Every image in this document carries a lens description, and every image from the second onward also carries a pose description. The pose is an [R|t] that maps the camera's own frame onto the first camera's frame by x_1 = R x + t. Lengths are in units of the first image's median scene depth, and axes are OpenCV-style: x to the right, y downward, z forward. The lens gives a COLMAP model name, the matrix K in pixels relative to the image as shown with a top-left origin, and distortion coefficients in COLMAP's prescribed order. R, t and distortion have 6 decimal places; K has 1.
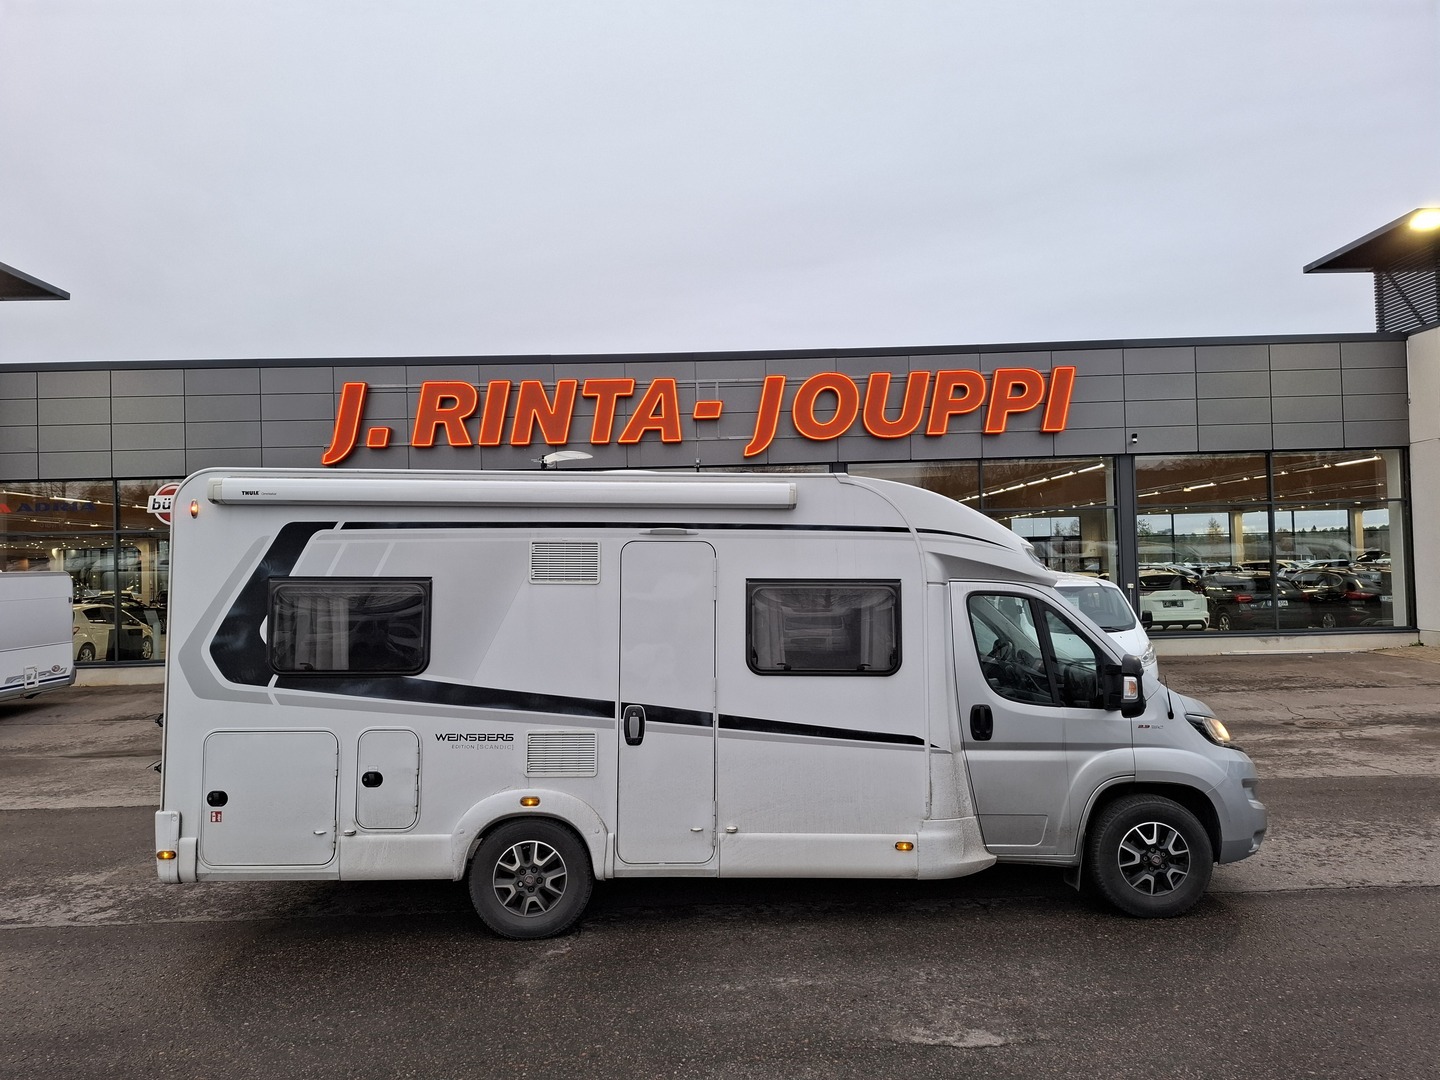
lens RADIAL K [[975.4, 0, 720.0], [0, 975.4, 540.0], [0, 0, 1]] dist [0.056424, -0.052378]
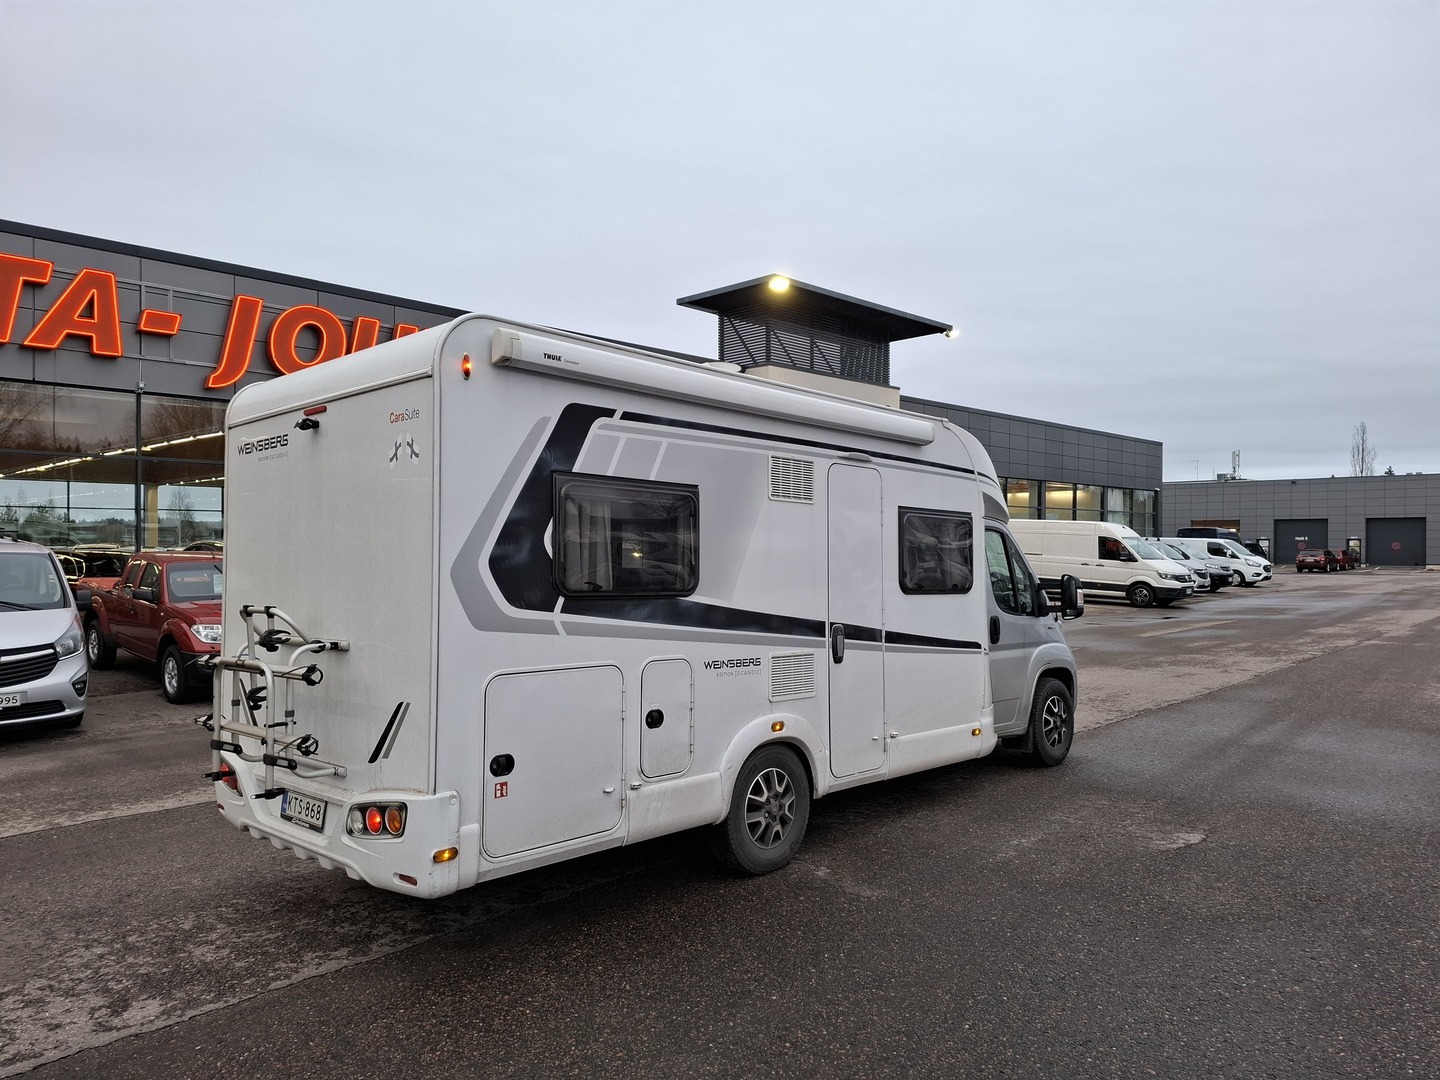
lens RADIAL K [[971.5, 0, 712.8], [0, 971.5, 531.5], [0, 0, 1]] dist [0.069002, -0.062523]
pose [[0.708962, 0.034854, 0.704385, -0.901393], [-0.041991, 0.999092, -0.007173, 0.085252], [-0.703995, -0.024493, 0.709782, 0.371222]]
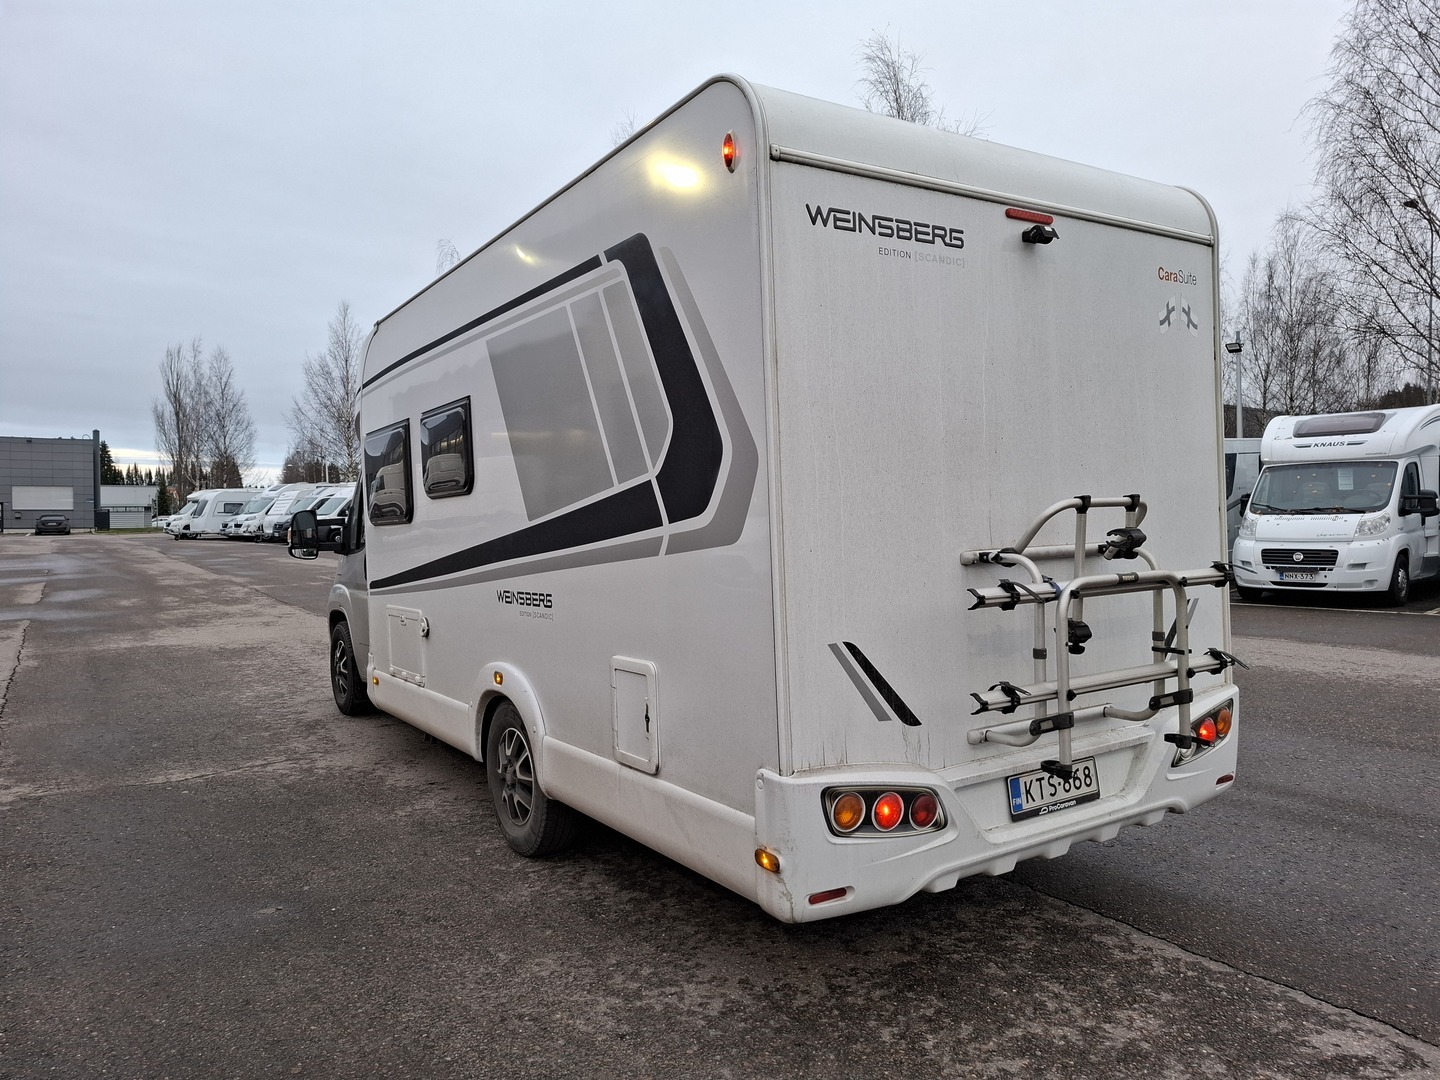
lens RADIAL K [[971.5, 0, 712.8], [0, 971.5, 531.5], [0, 0, 1]] dist [0.069002, -0.062523]
pose [[-0.504707, 0.013796, 0.863181, -0.954069], [-0.012331, 0.999655, -0.023188, 0.187498], [-0.863203, -0.022347, -0.504363, 1.619218]]
